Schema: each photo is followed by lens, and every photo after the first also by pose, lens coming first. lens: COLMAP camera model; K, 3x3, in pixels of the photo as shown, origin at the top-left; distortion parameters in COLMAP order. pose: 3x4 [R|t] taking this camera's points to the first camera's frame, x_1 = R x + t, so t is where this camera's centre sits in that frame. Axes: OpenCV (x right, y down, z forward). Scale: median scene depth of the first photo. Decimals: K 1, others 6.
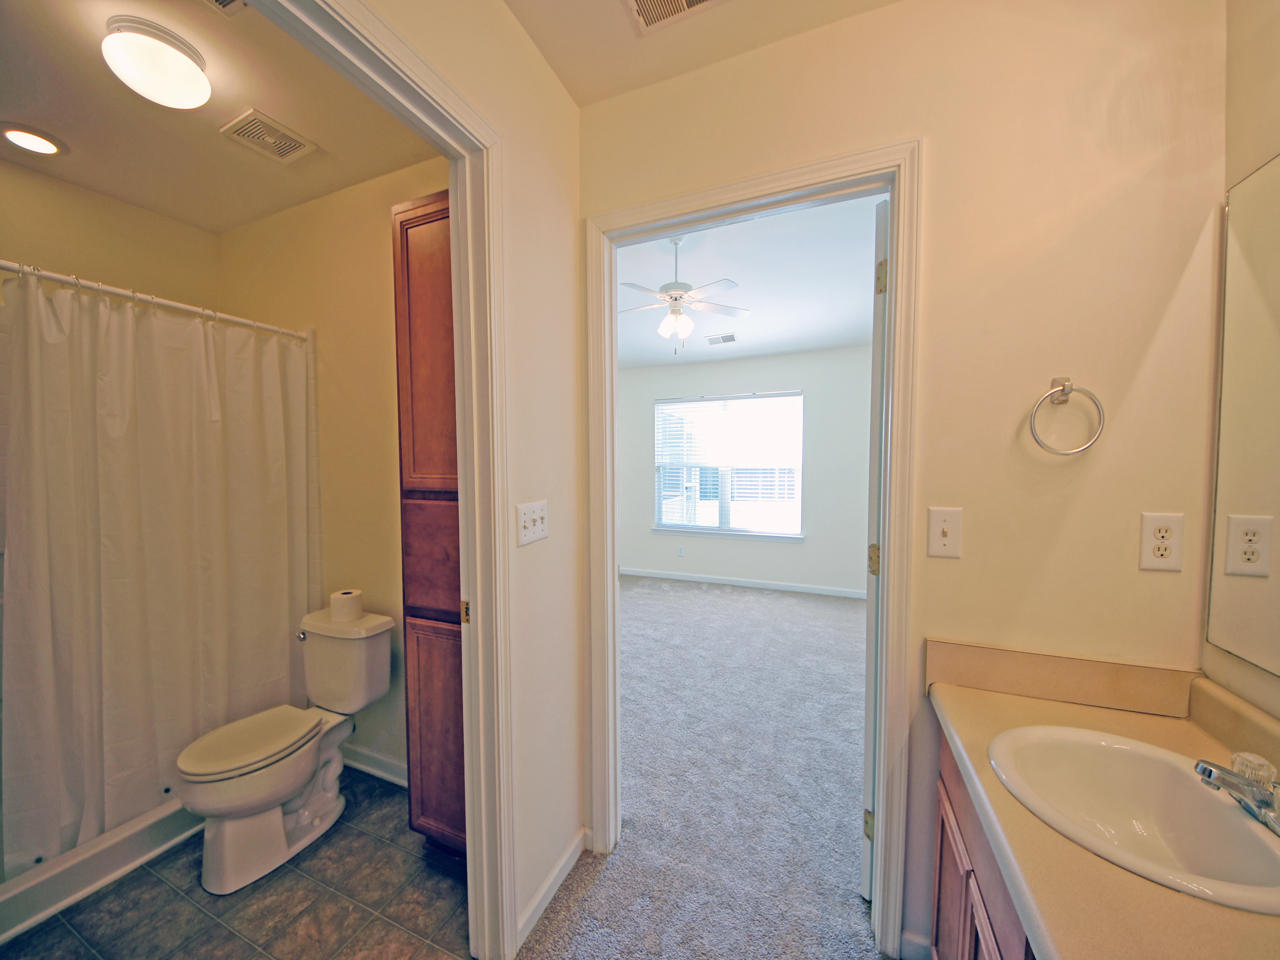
lens RADIAL K [[445.7, 0, 642.0], [0, 445.7, 490.4], [0, 0, 1]] dist [-0.026552, -0.000132]
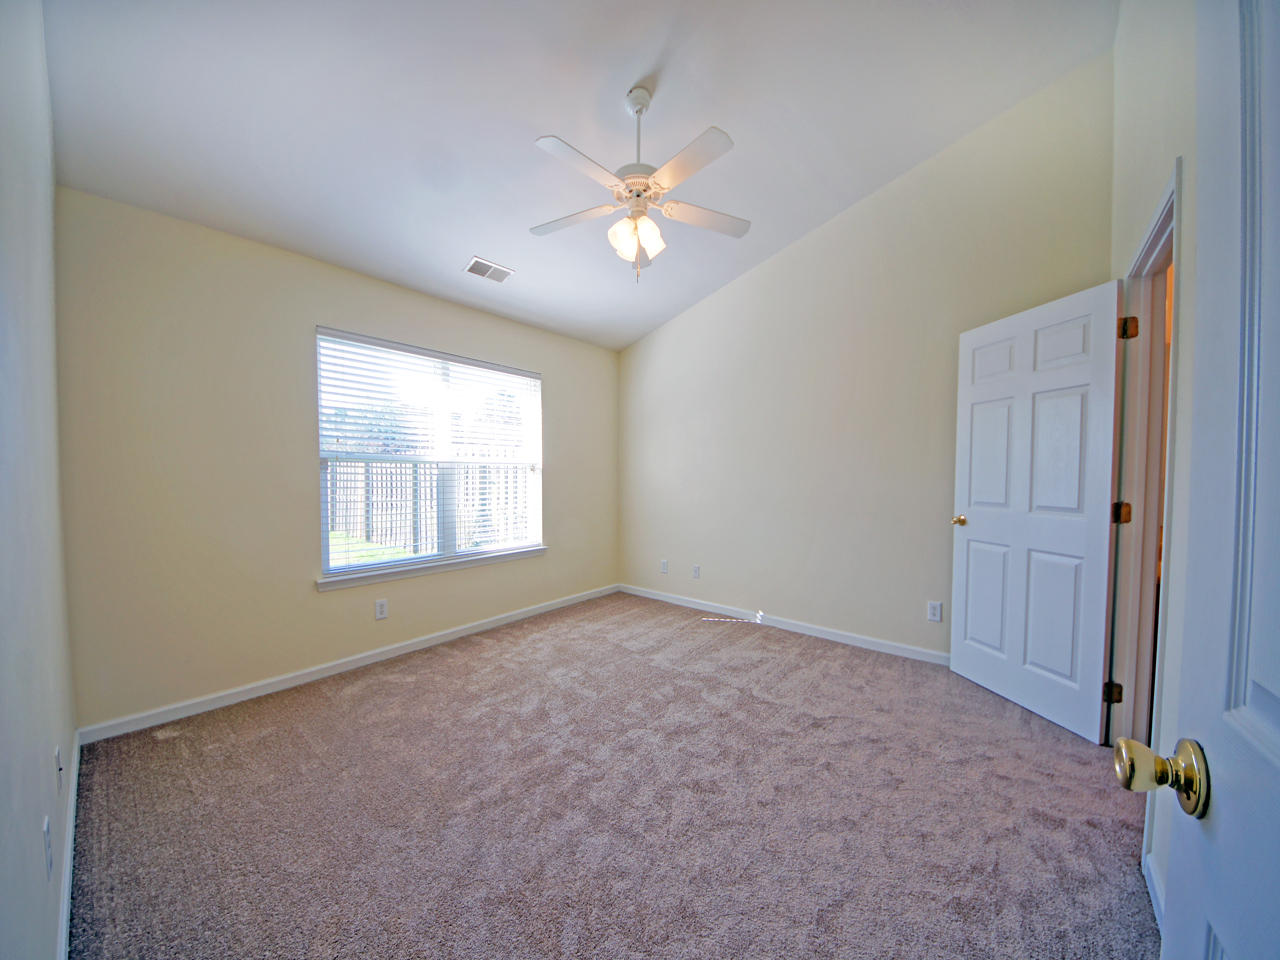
lens RADIAL K [[445.7, 0, 642.0], [0, 445.7, 490.4], [0, 0, 1]] dist [-0.026552, -0.000132]
pose [[0.289103, -0.043779, 0.956296, -0.378461], [0.052164, 0.998190, 0.029926, -0.015045], [-0.955876, 0.041232, 0.290864, 0.565479]]
